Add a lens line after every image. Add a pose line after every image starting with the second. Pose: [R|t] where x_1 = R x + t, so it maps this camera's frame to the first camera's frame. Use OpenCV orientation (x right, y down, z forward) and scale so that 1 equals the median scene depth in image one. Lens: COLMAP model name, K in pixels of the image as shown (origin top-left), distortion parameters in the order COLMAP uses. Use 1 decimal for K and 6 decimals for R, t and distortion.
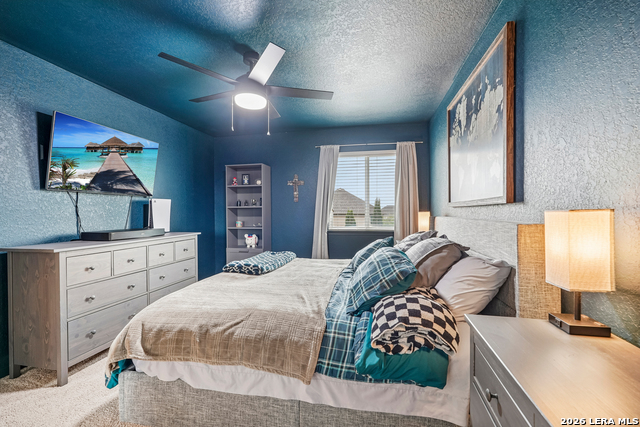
lens RADIAL K [[281.3, 0, 317.5], [0, 281.3, 214.1], [0, 0, 1]] dist [-0.007713, 0.000208]
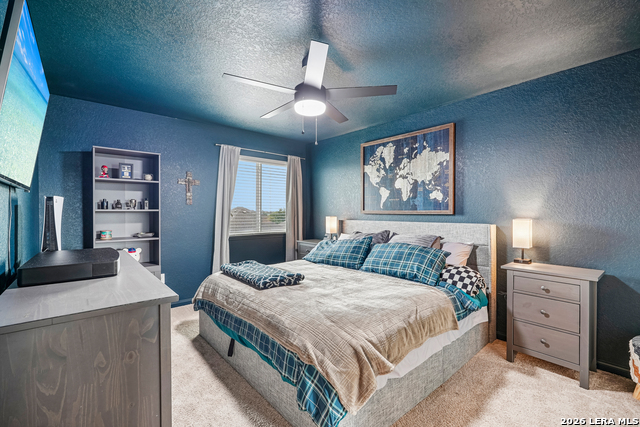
lens RADIAL K [[282.7, 0, 317.0], [0, 282.7, 213.2], [0, 0, 1]] dist [-0.002156, 0.000764]
pose [[0.611463, 0.002722, 0.791268, -0.553957], [0.002446, 0.999983, -0.005330, -0.013622], [-0.791269, 0.005195, 0.611446, 0.202442]]
